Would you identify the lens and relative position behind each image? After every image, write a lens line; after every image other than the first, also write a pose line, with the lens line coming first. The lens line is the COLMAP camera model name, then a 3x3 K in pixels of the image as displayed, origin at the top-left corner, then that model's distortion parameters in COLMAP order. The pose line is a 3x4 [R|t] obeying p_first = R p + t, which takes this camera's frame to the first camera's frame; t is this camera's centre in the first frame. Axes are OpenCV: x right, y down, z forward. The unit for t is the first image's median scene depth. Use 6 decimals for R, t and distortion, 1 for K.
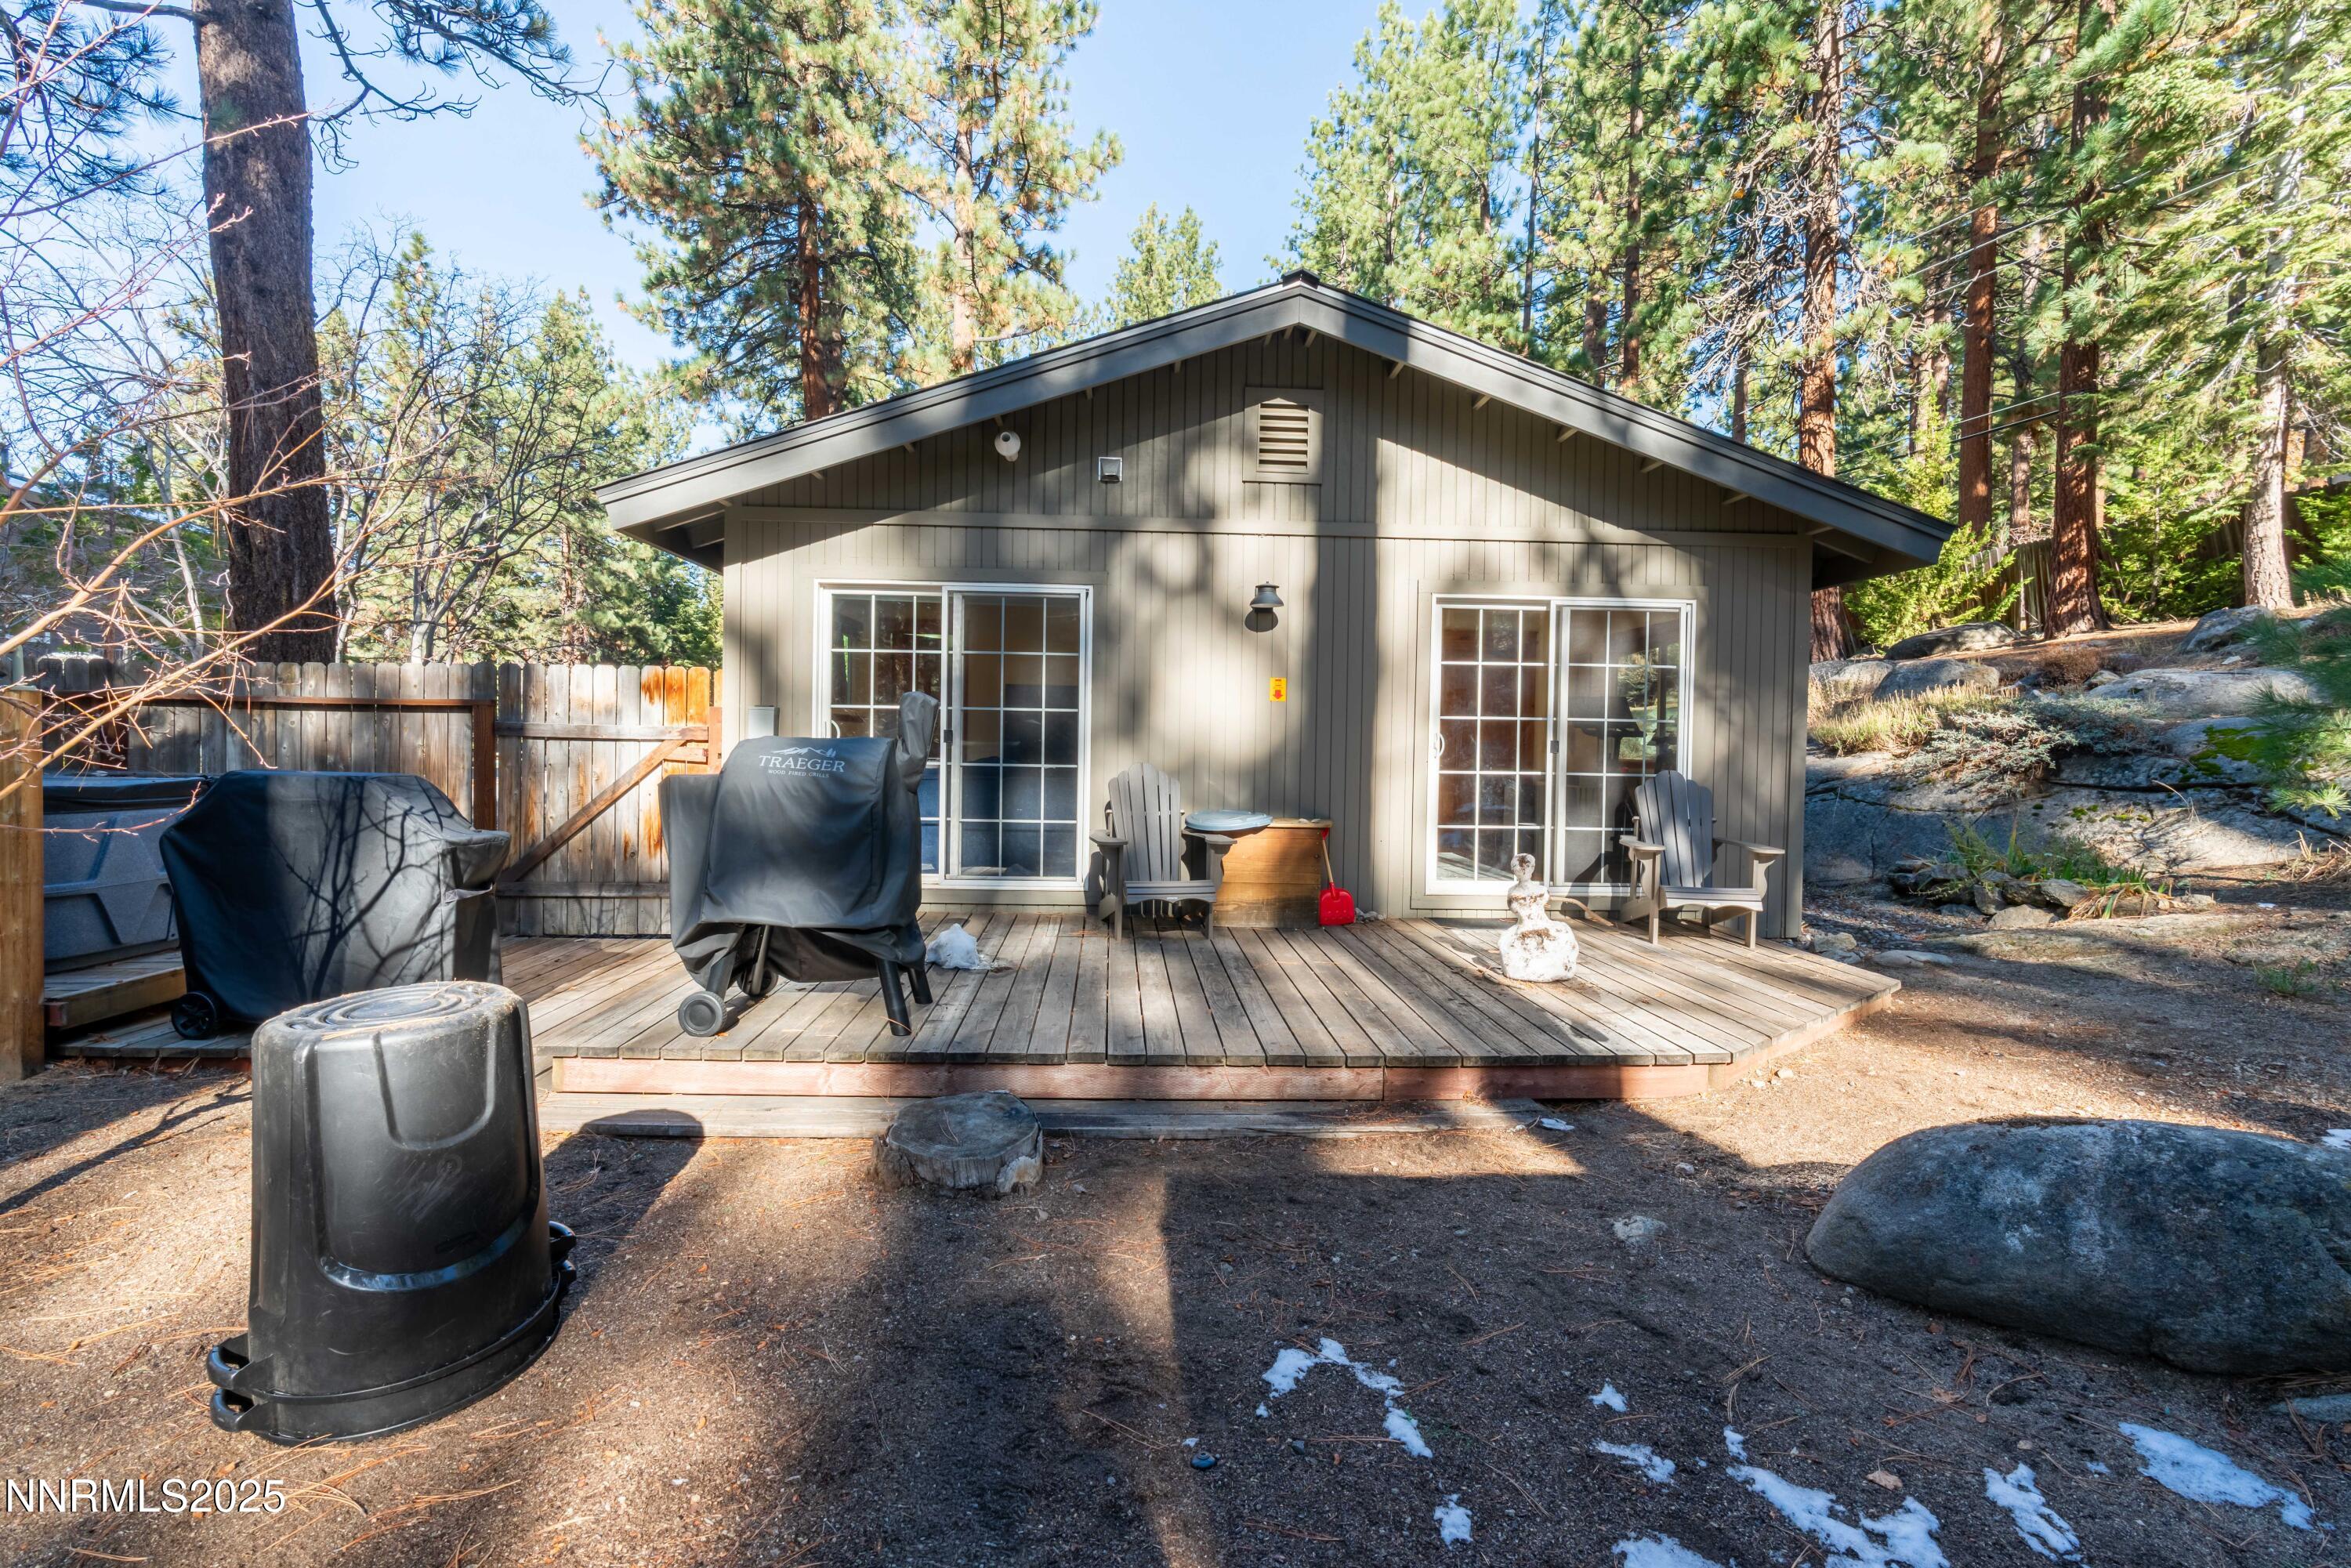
lens RADIAL K [[1066.7, 0, 1142.4], [0, 1066.7, 769.1], [0, 0, 1]] dist [0.000066, 0.000089]
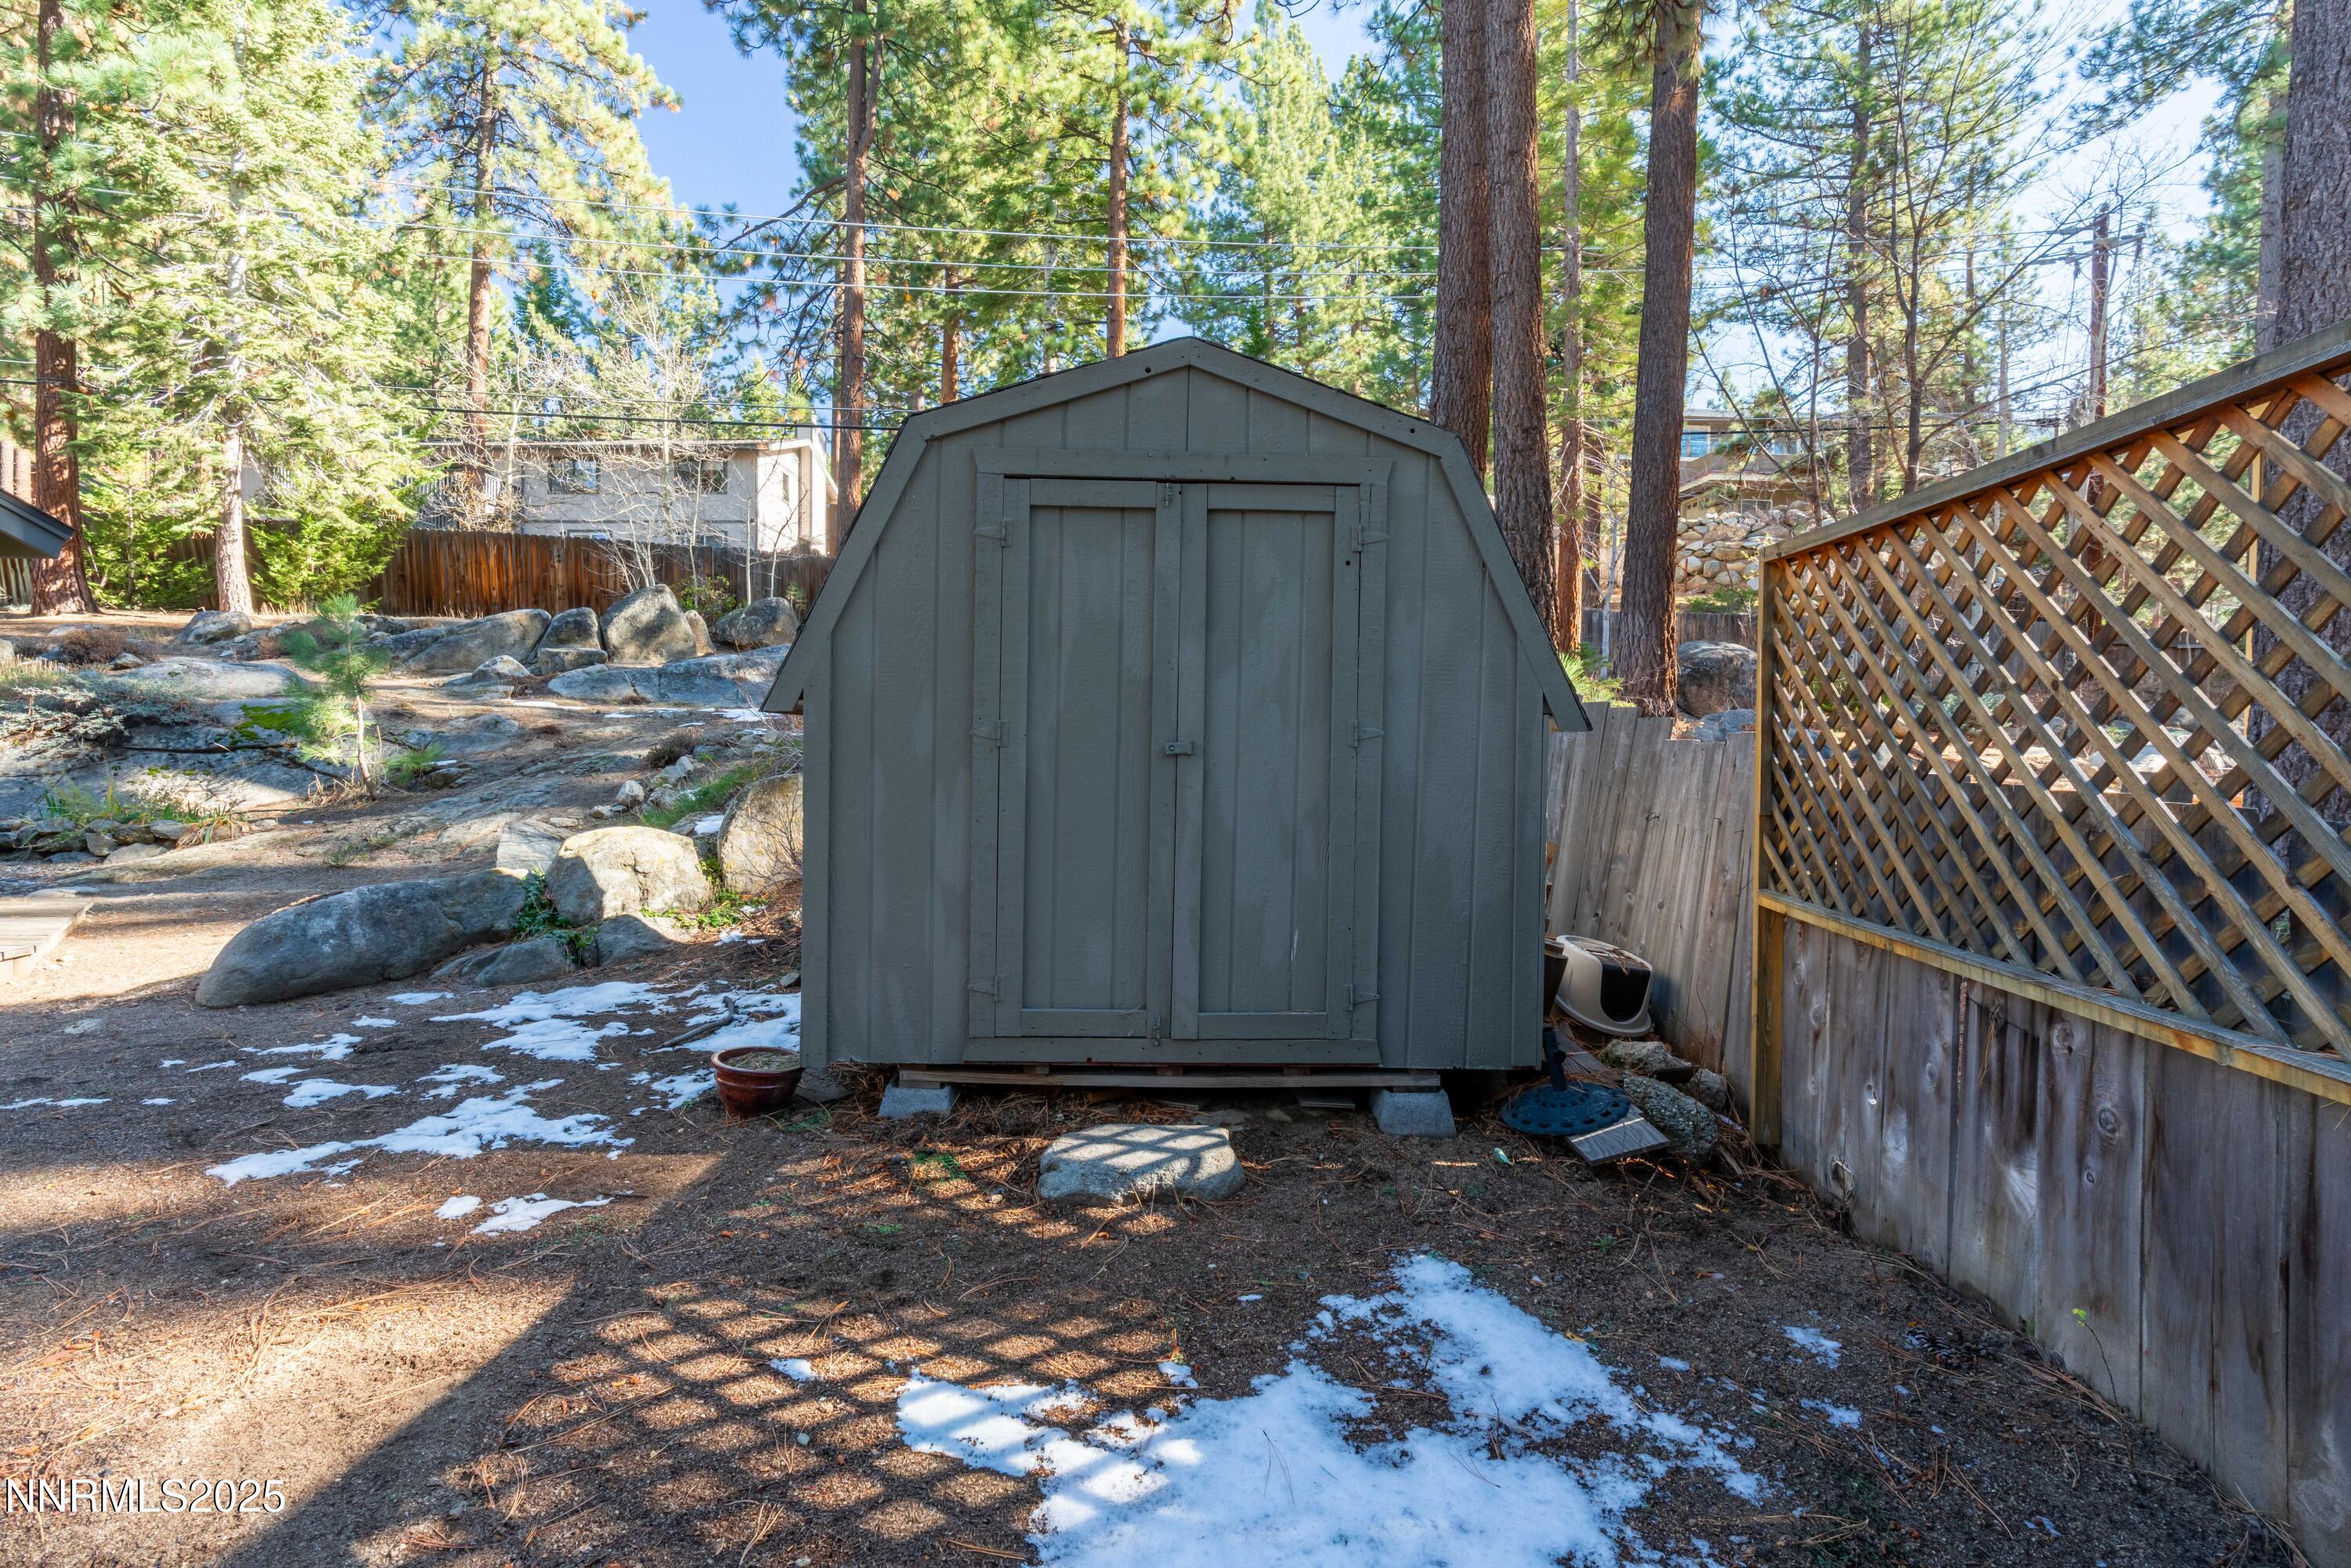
lens RADIAL K [[1066.7, 0, 1142.4], [0, 1066.7, 769.1], [0, 0, 1]] dist [0.000066, 0.000089]
pose [[0.023087, -0.031741, 0.999229, -0.190611], [0.011572, 0.999437, 0.031481, 0.007309], [-0.999666, 0.010837, 0.023441, -0.101007]]
